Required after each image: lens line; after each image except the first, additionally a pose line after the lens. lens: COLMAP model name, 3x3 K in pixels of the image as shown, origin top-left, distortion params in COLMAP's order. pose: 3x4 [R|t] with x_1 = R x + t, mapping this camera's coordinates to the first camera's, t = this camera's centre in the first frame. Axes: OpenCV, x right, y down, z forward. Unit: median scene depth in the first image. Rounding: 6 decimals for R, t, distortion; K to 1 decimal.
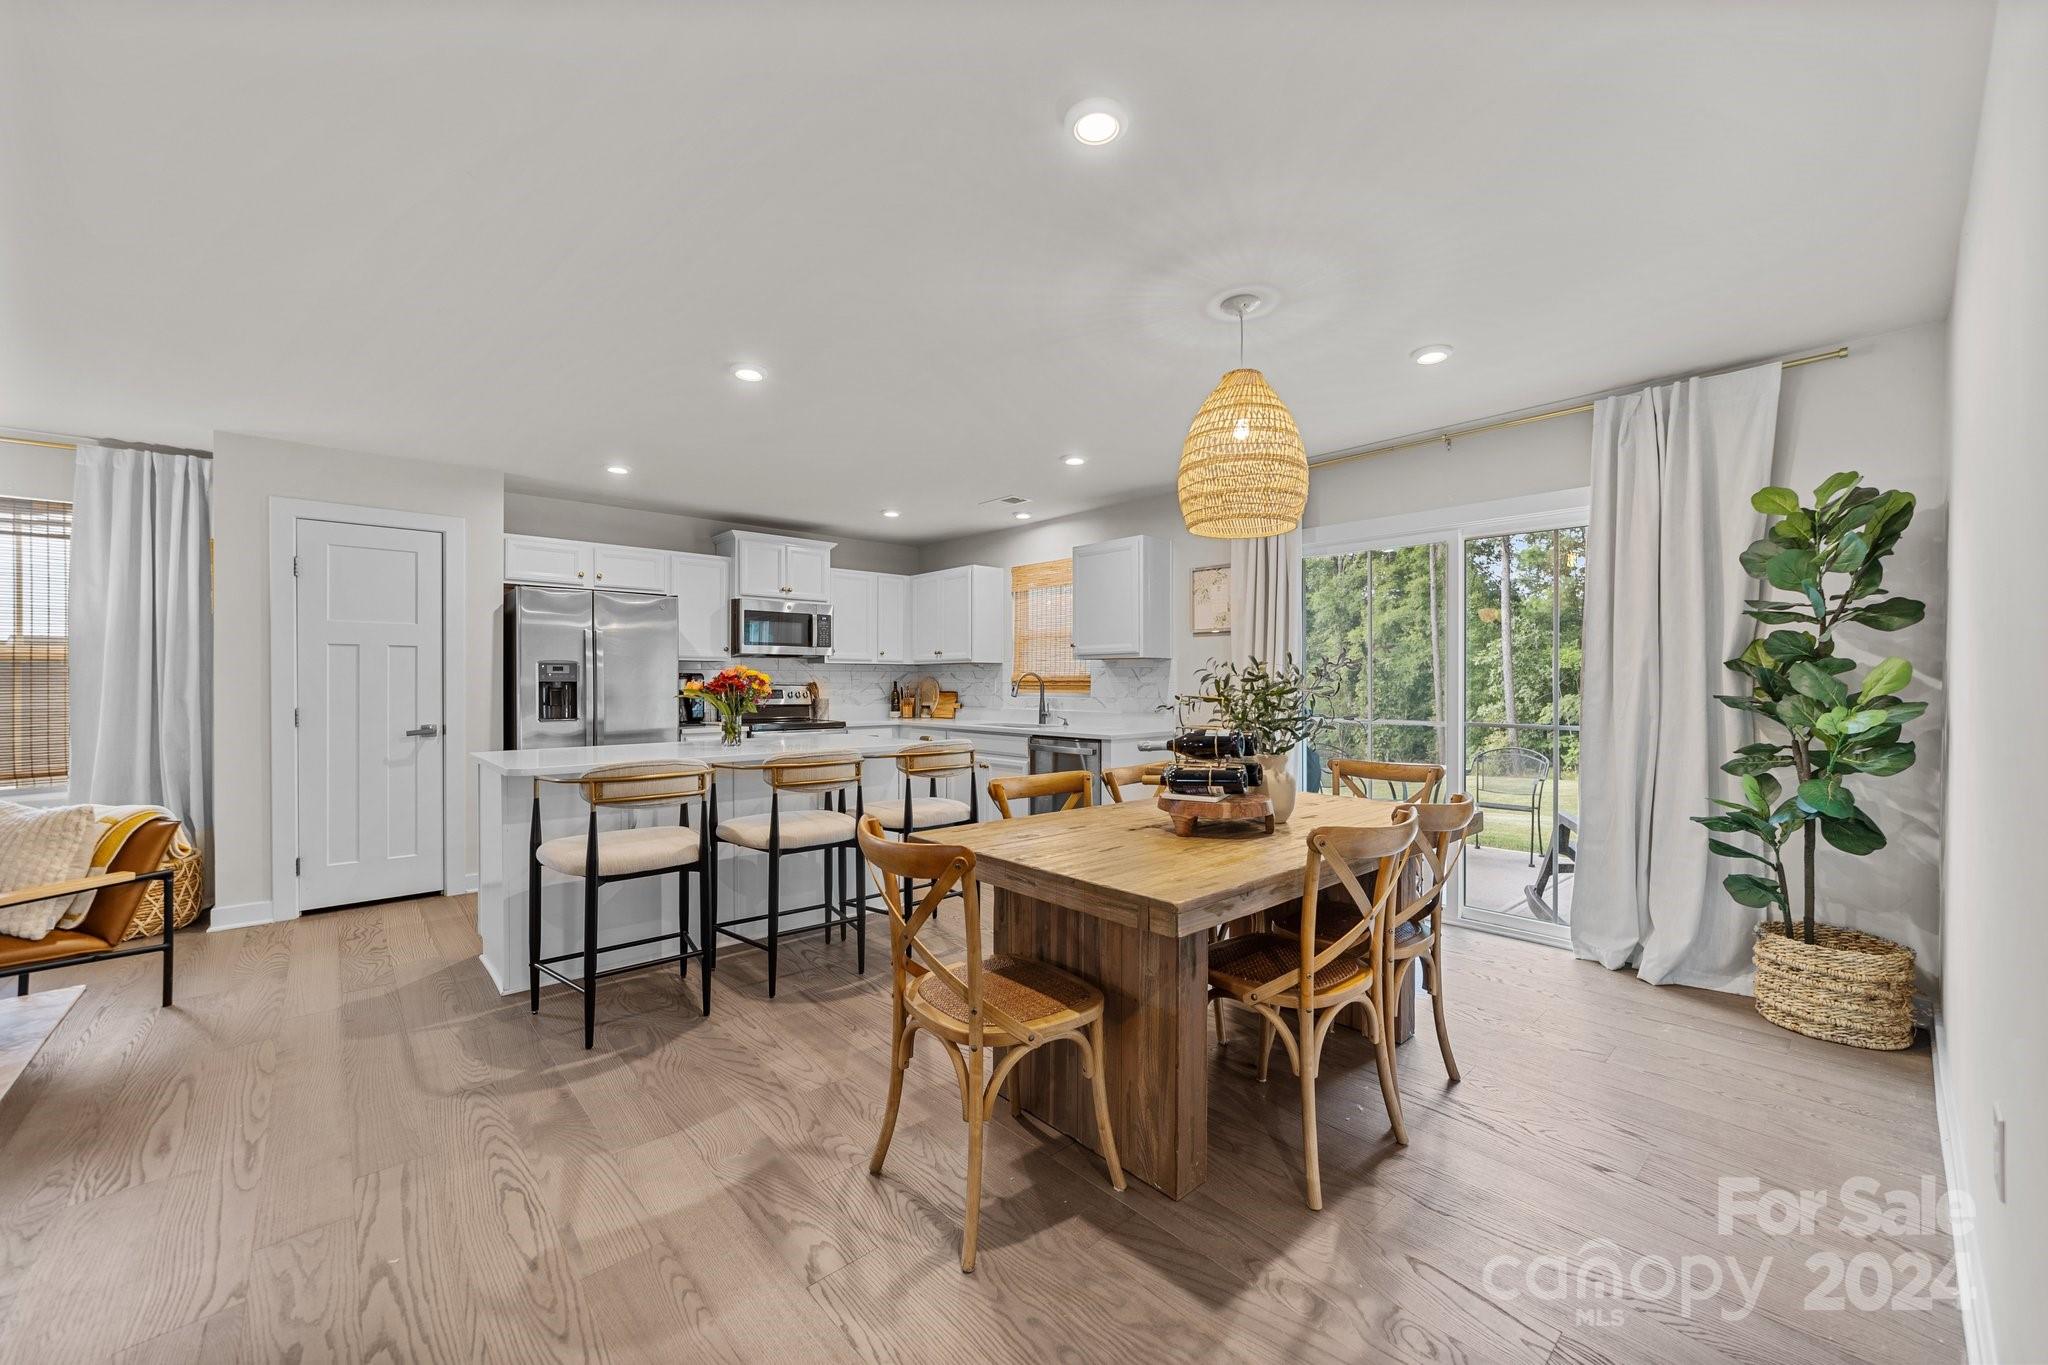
lens RADIAL K [[791.1, 0, 1025.8], [0, 791.1, 682.2], [0, 0, 1]] dist [-0.018399, 0.008667]
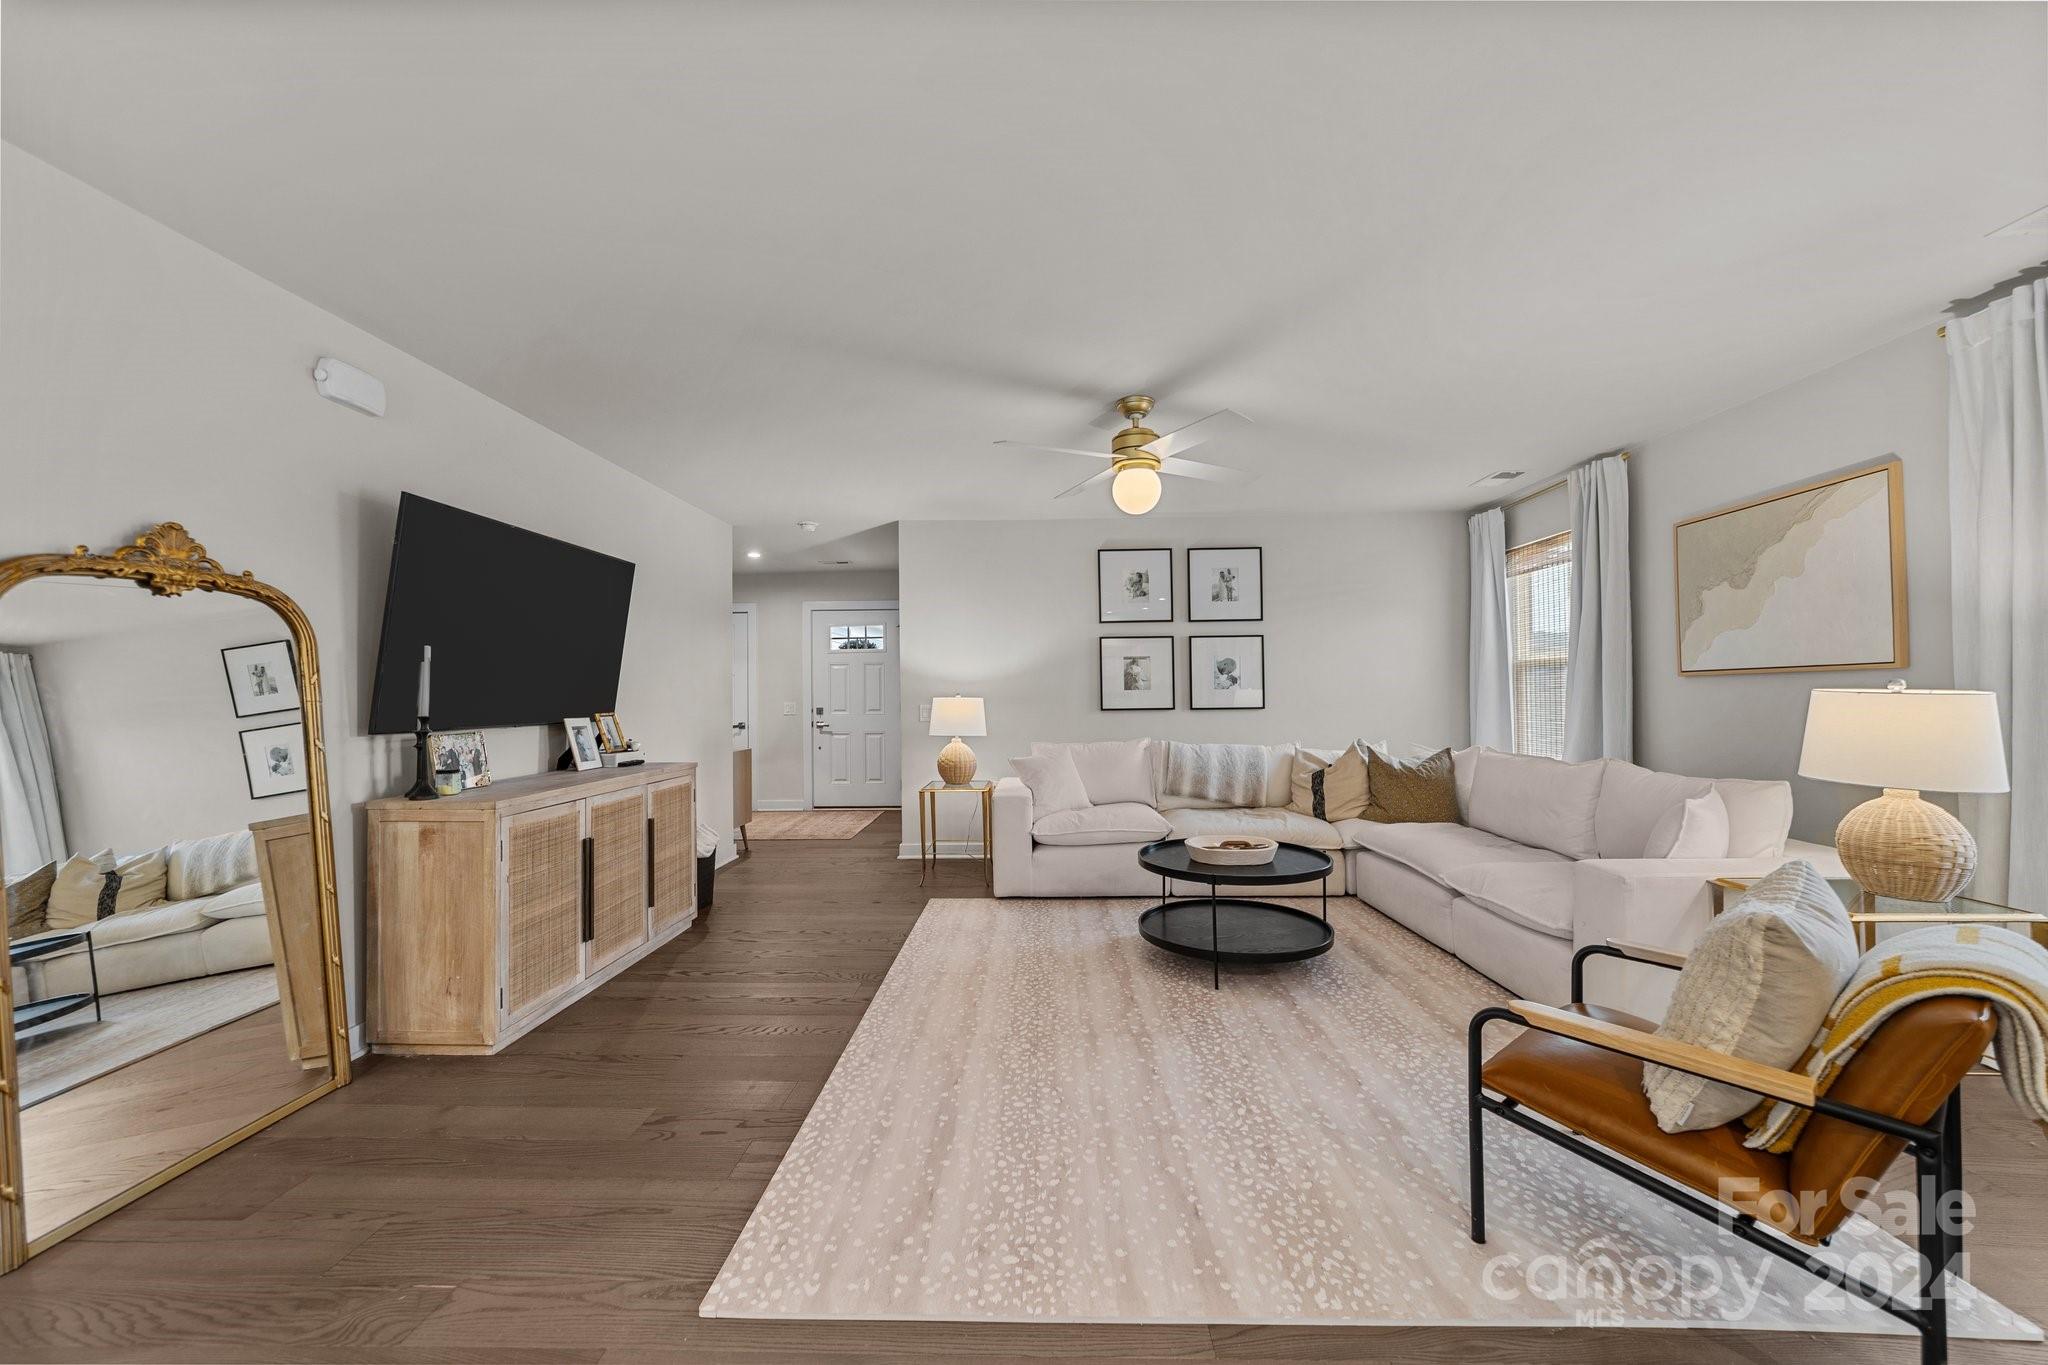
lens RADIAL K [[791.1, 0, 1021.6], [0, 791.1, 687.4], [0, 0, 1]] dist [-0.018399, 0.008667]
pose [[-0.691951, 0.002961, -0.721938, -0.302847], [0.010683, 0.999924, -0.006138, 0.007408], [0.721865, -0.011960, -0.691931, 0.588756]]
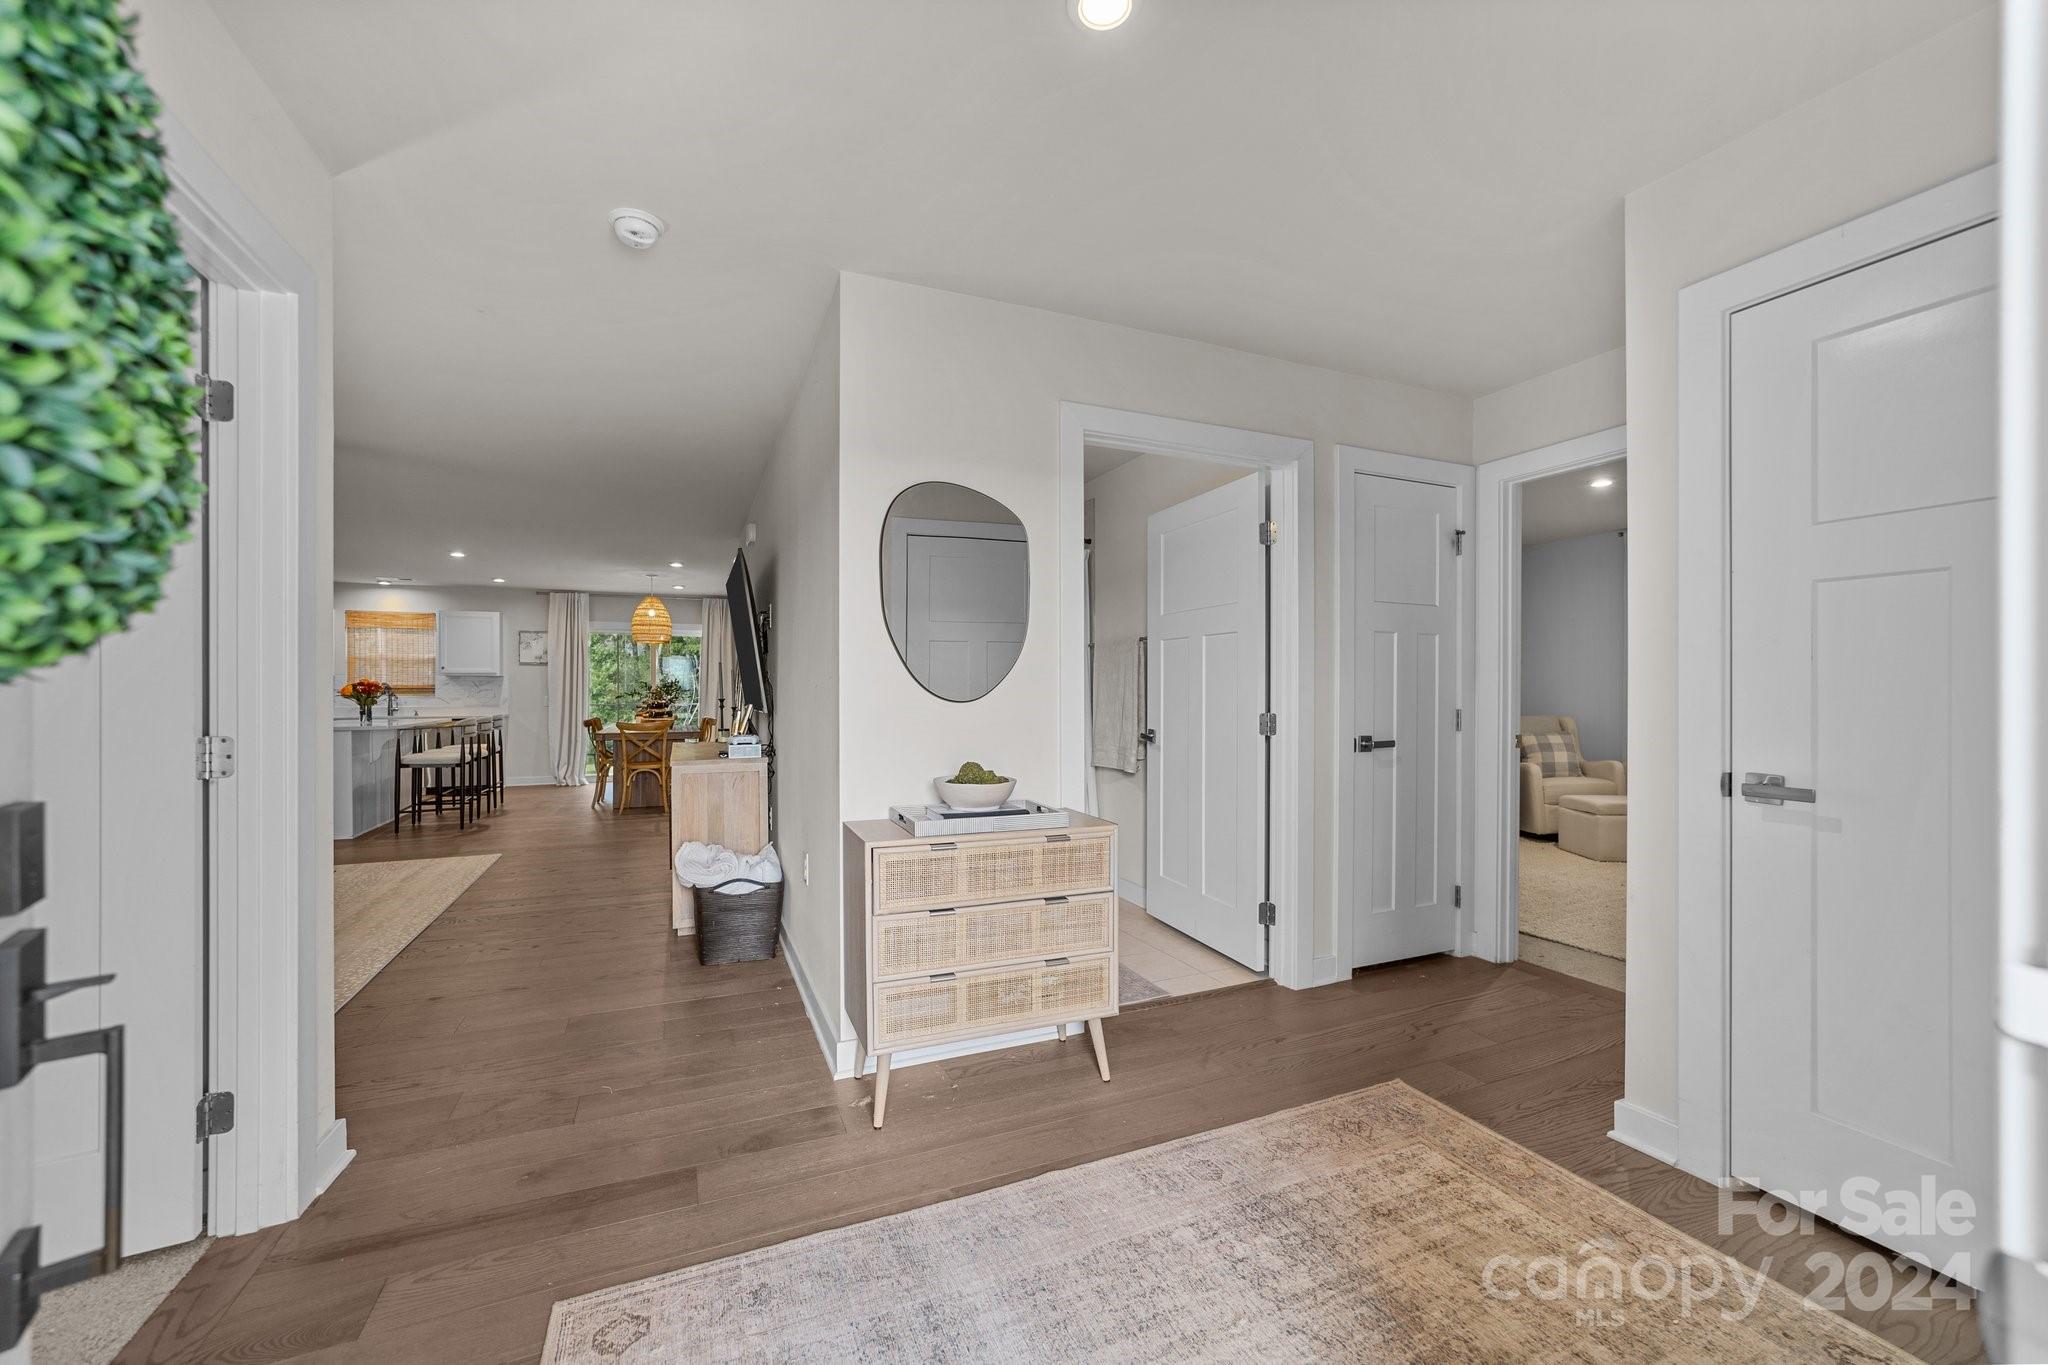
lens RADIAL K [[791.1, 0, 1014.6], [0, 791.1, 692.9], [0, 0, 1]] dist [-0.018399, 0.008667]
pose [[0.324813, -0.004575, 0.945767, -1.313563], [0.004222, 0.999985, 0.003388, 0.009156], [-0.945769, 0.002892, 0.324828, -0.849222]]
